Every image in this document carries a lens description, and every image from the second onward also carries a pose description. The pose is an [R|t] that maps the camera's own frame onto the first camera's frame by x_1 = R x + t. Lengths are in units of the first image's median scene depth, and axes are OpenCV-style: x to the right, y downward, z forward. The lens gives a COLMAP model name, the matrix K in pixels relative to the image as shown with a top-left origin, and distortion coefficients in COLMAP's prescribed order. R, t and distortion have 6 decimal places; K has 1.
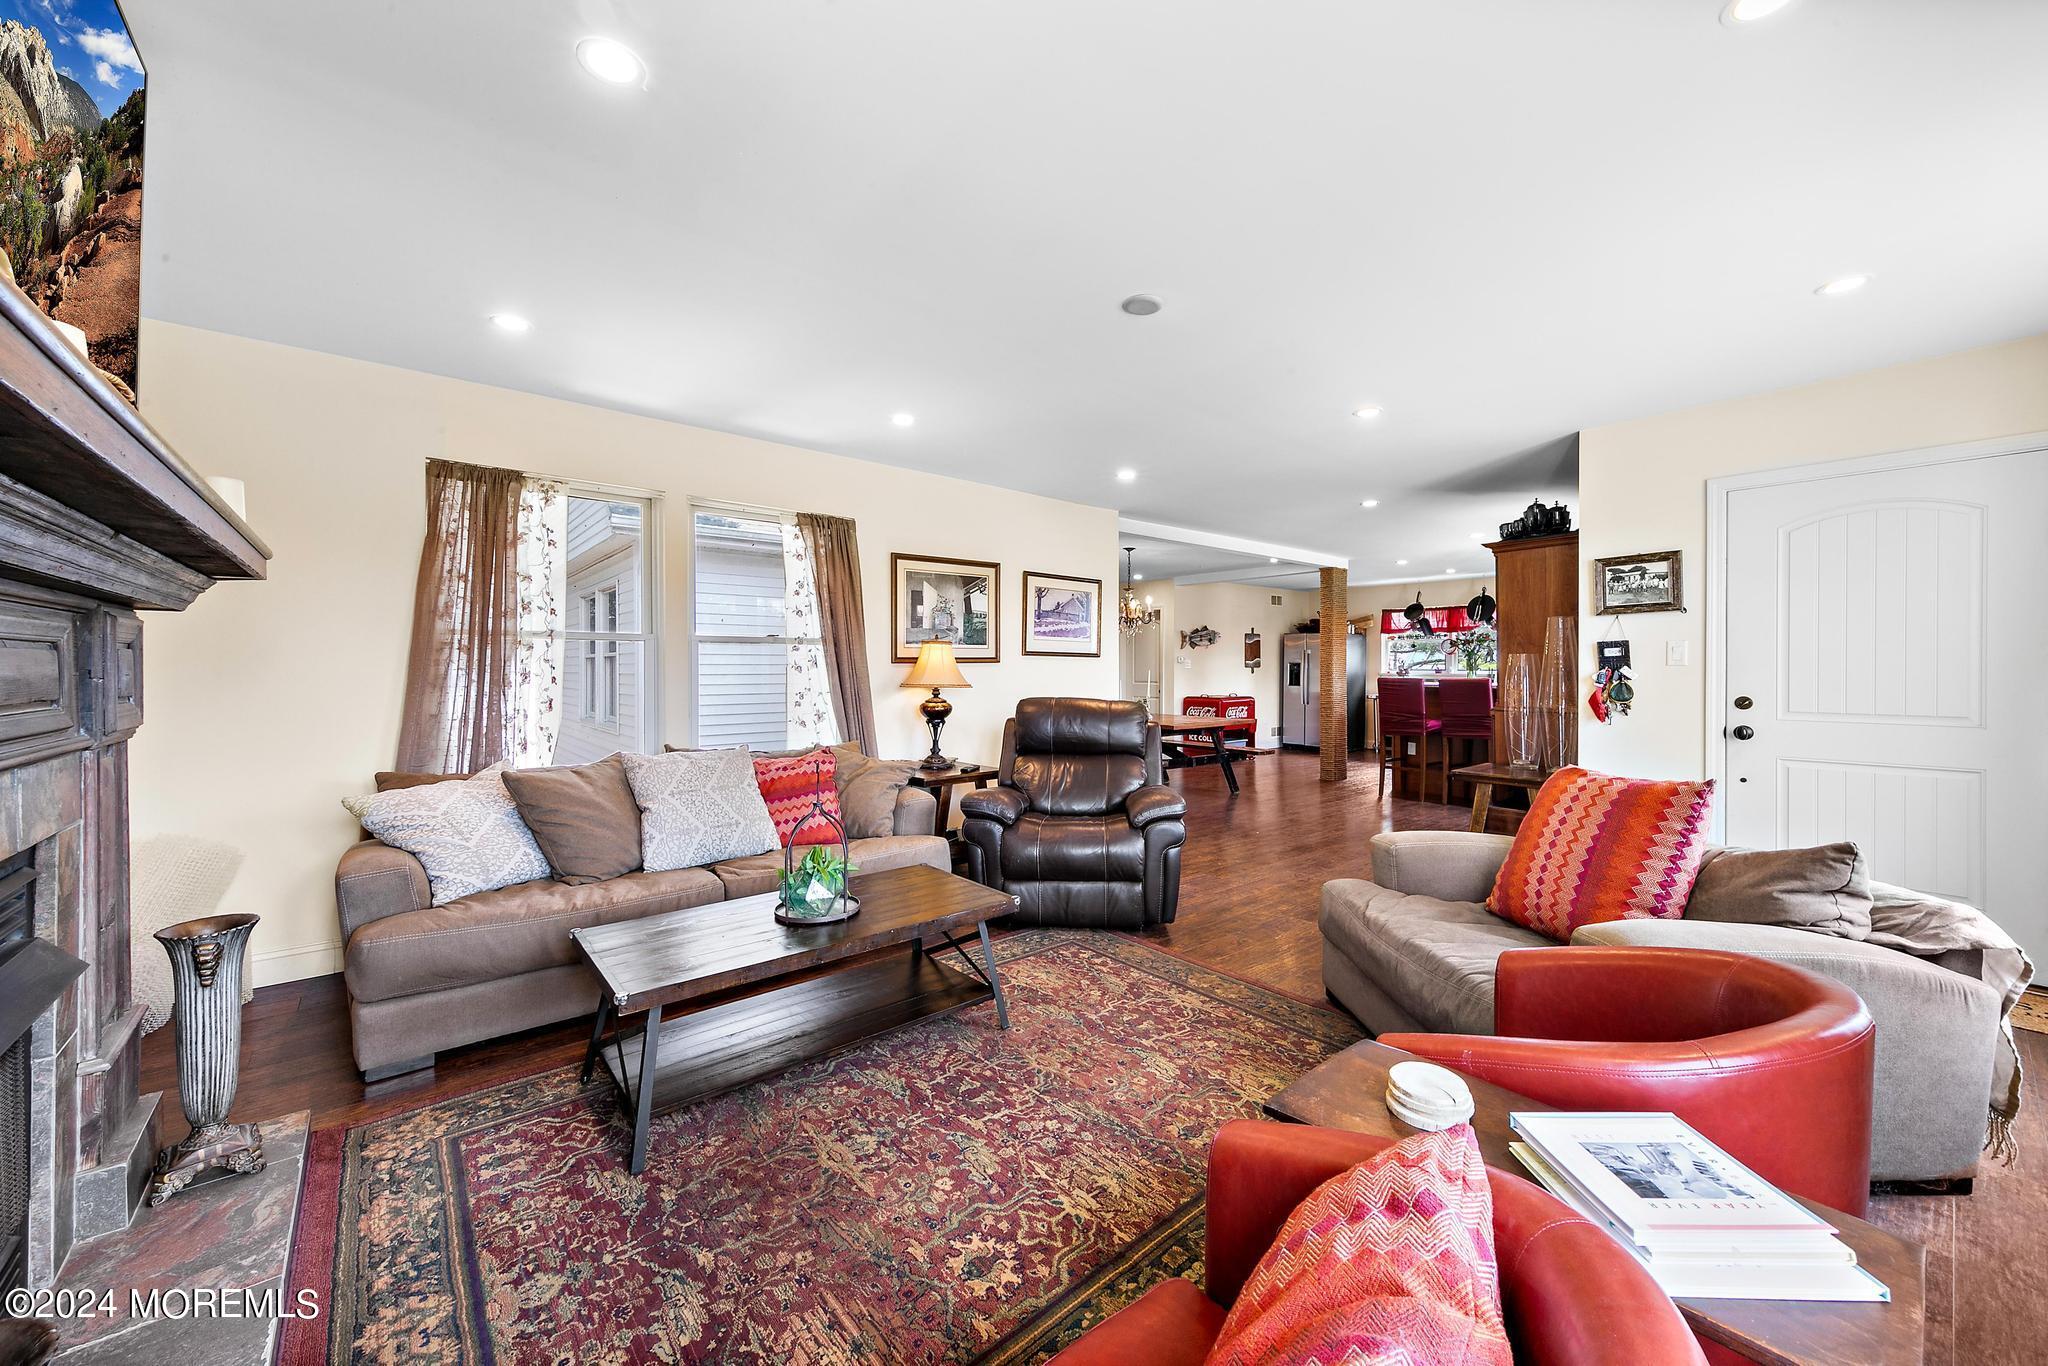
lens RADIAL K [[763.7, 0, 1030.4], [0, 763.7, 669.6], [0, 0, 1]] dist [0.001999, 0.000219]
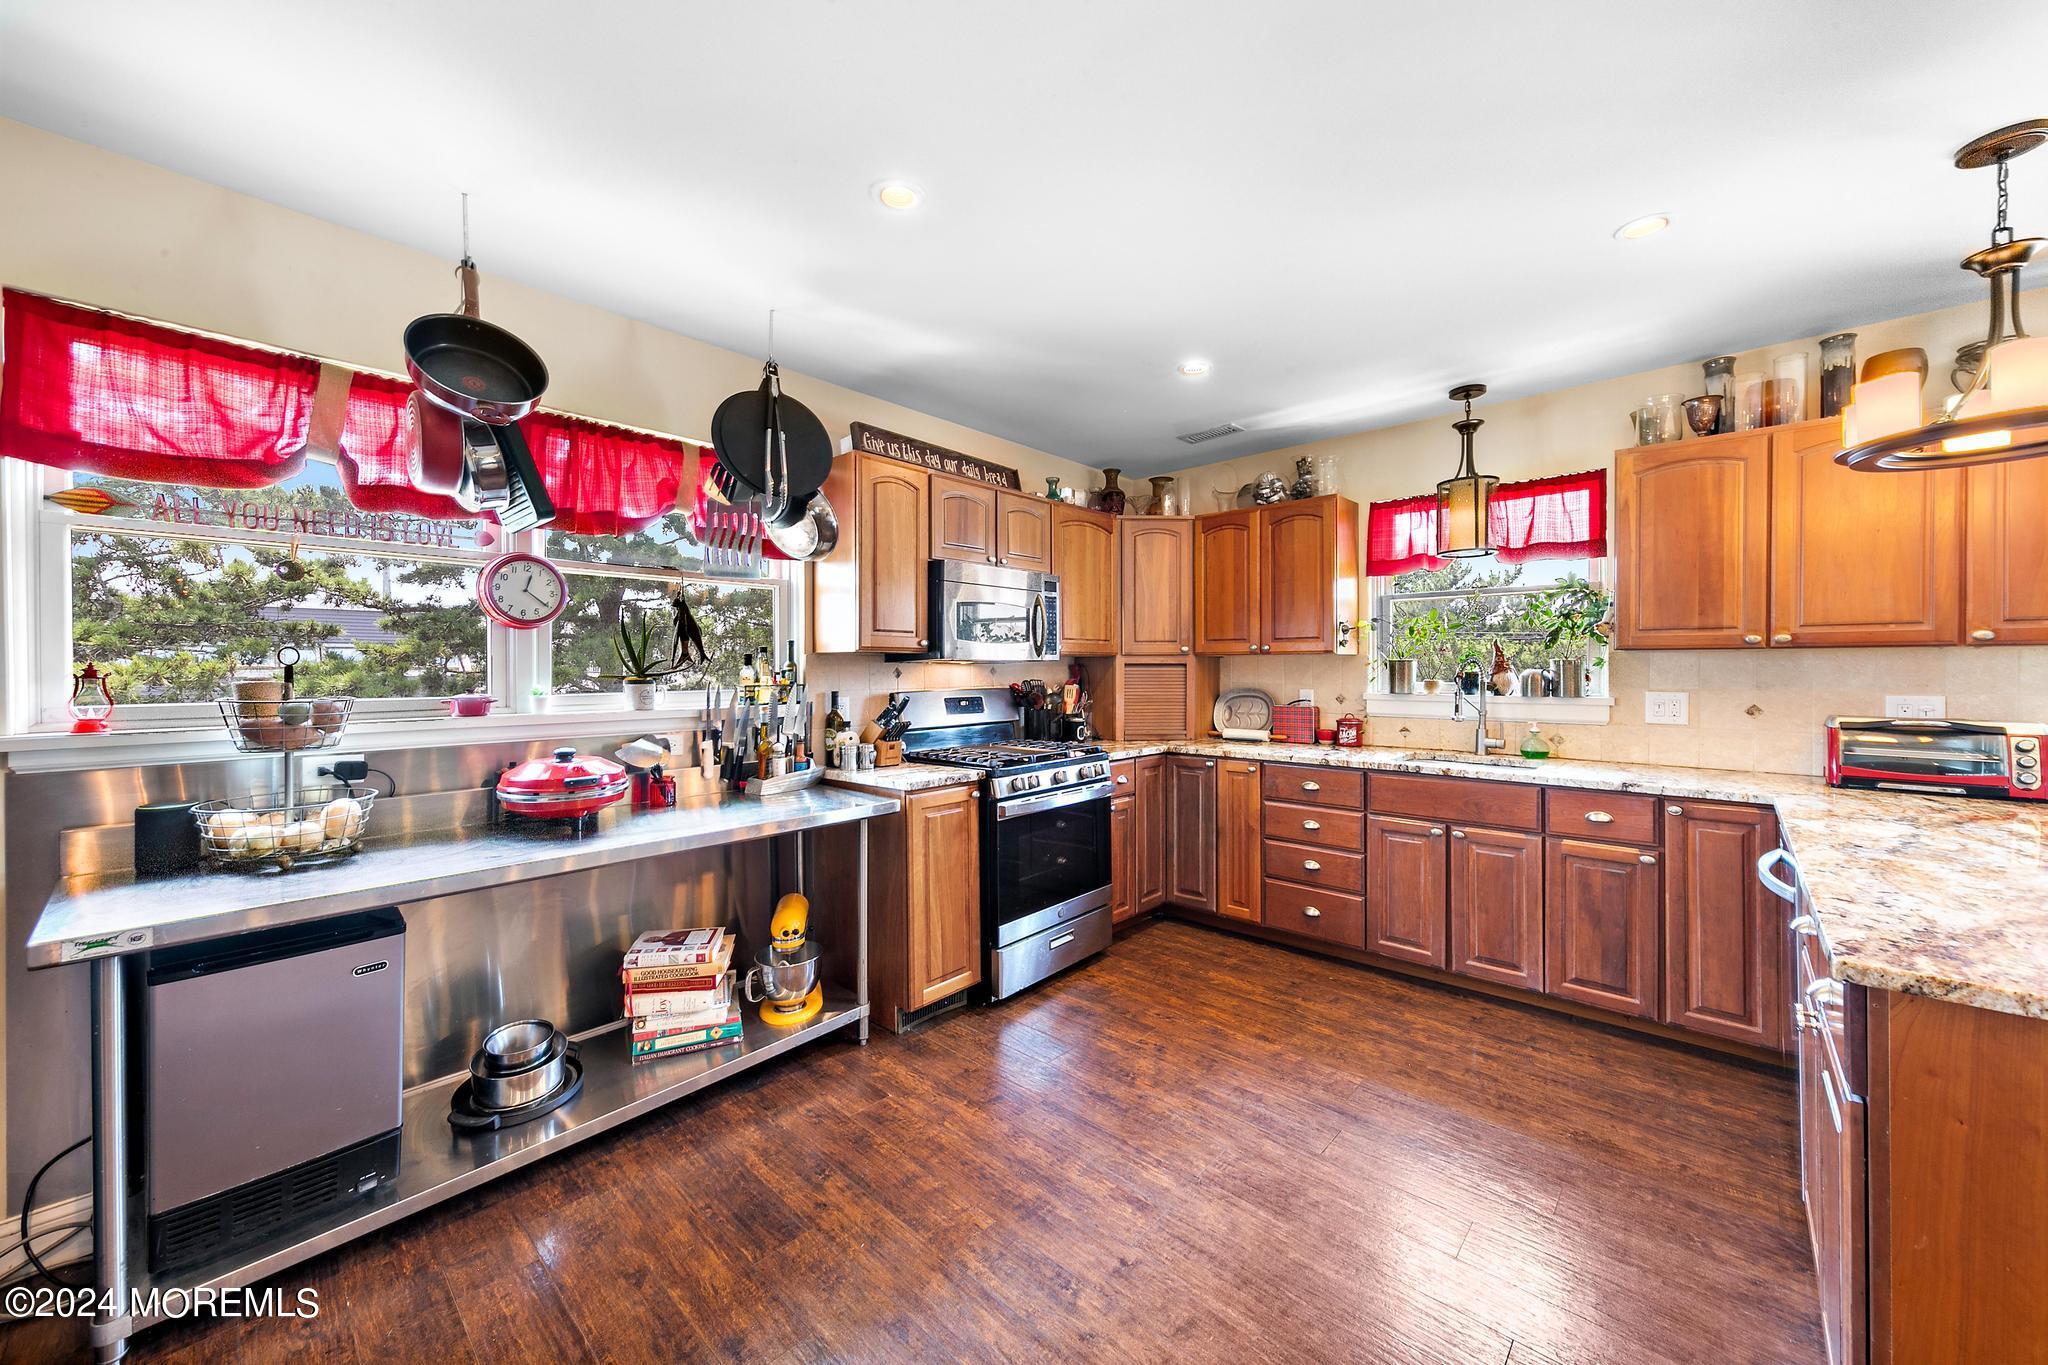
lens RADIAL K [[763.7, 0, 1030.4], [0, 763.7, 669.1], [0, 0, 1]] dist [0.001999, 0.000219]
pose [[-0.131450, -0.000396, 0.991323, 0.320513], [0.008043, 0.999967, 0.001466, -0.007532], [-0.991290, 0.008166, -0.131443, 0.910252]]
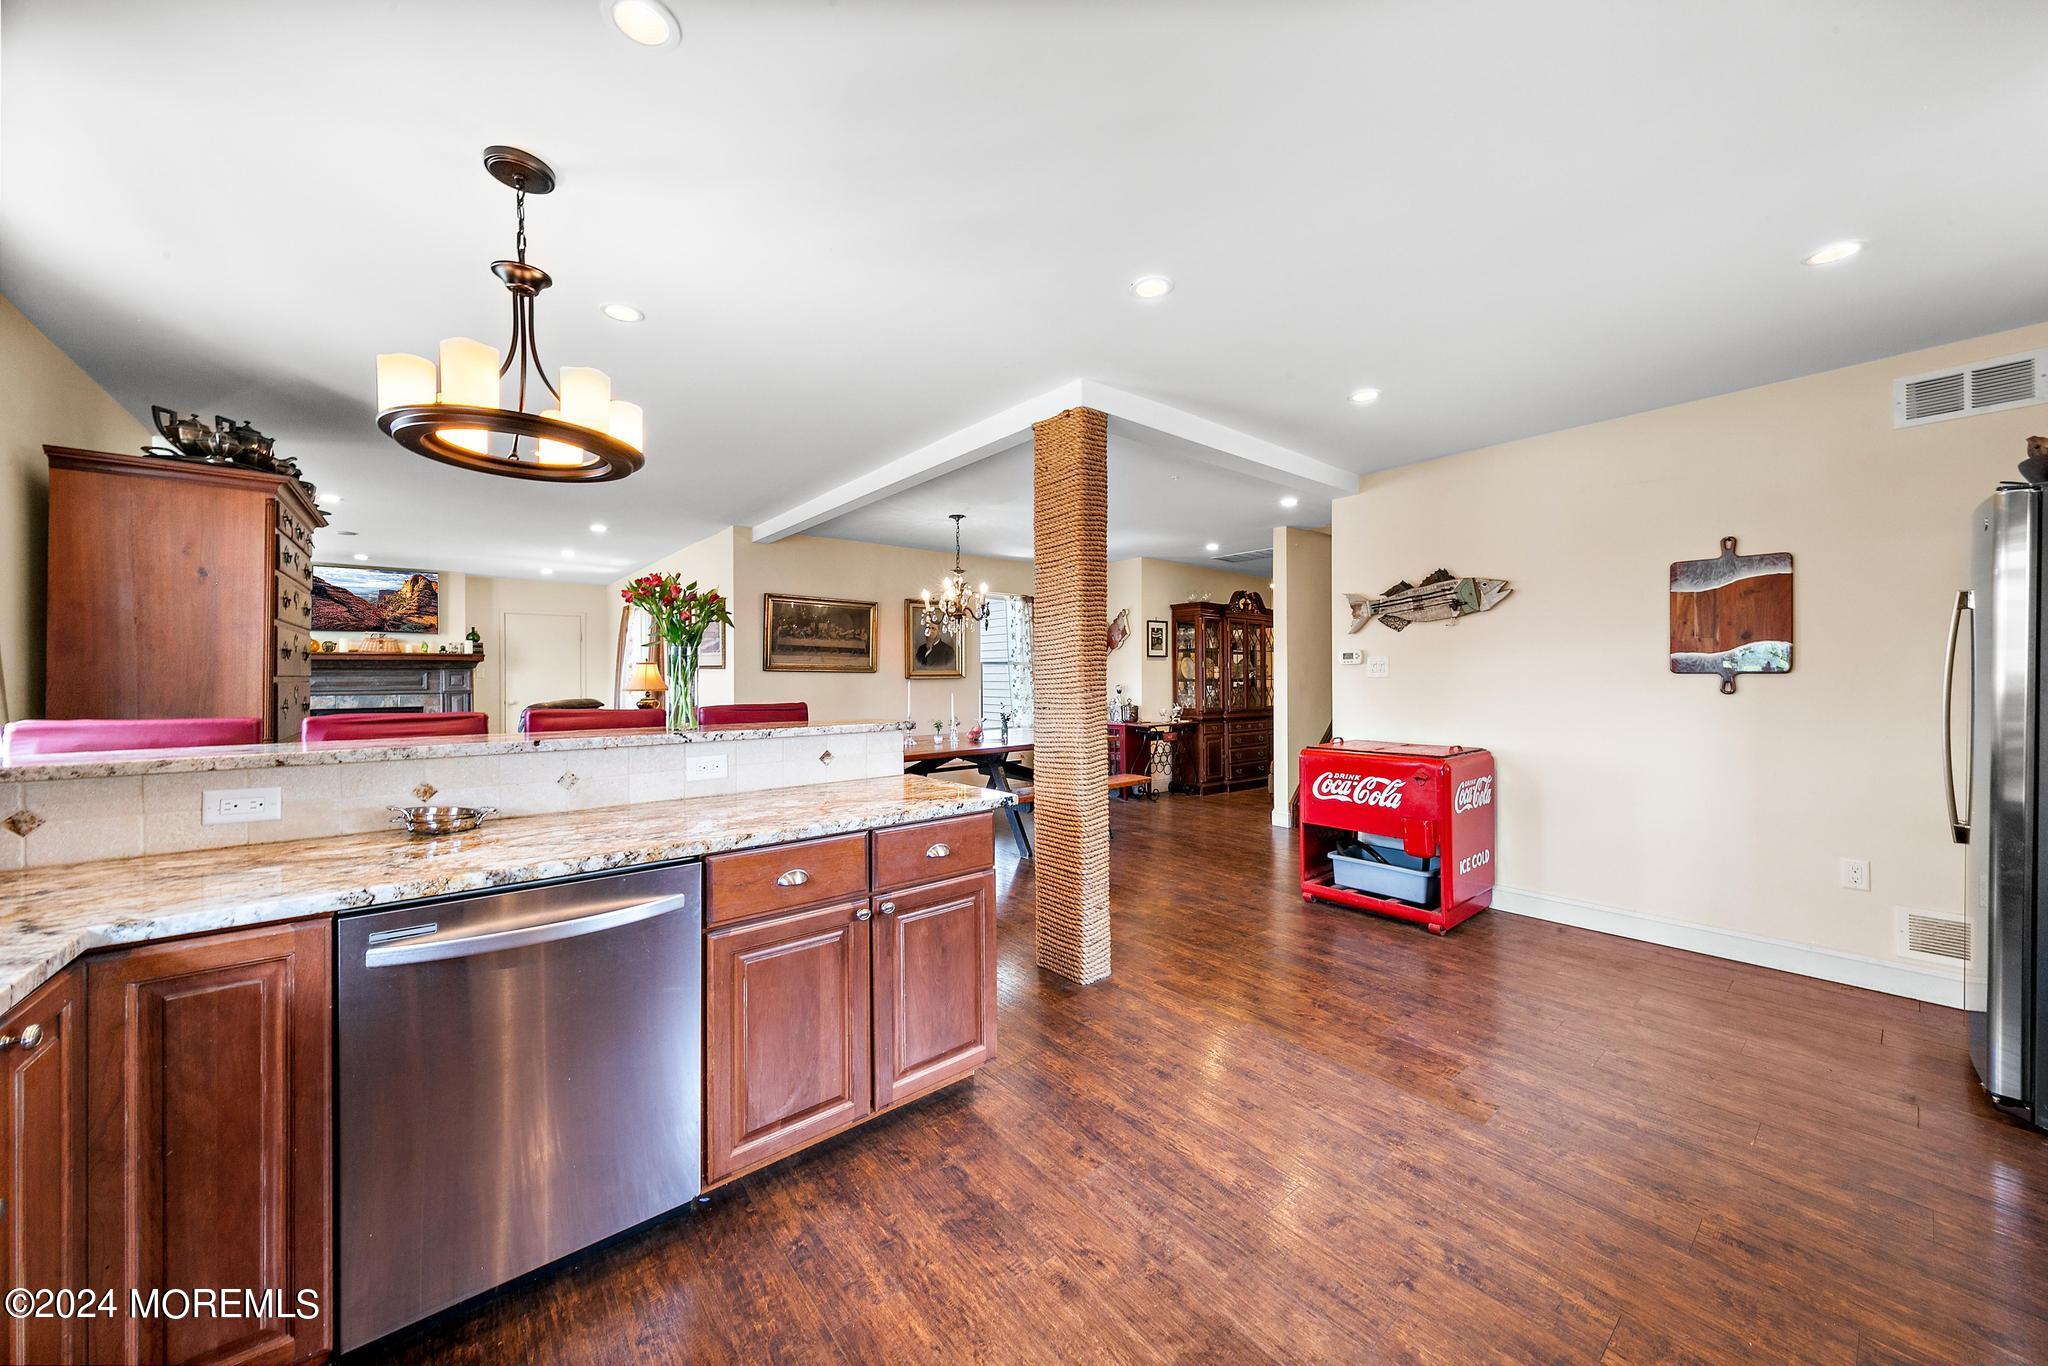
lens RADIAL K [[719.9, 0, 1024.0], [0, 719.9, 683.0], [0, 0, 1]] dist [0.000907, 0.000041]
pose [[-0.006590, 0.015431, -0.999859, 0.617136], [0.006257, 0.999862, 0.015390, -0.005639], [0.999959, -0.006155, -0.006686, 0.795954]]
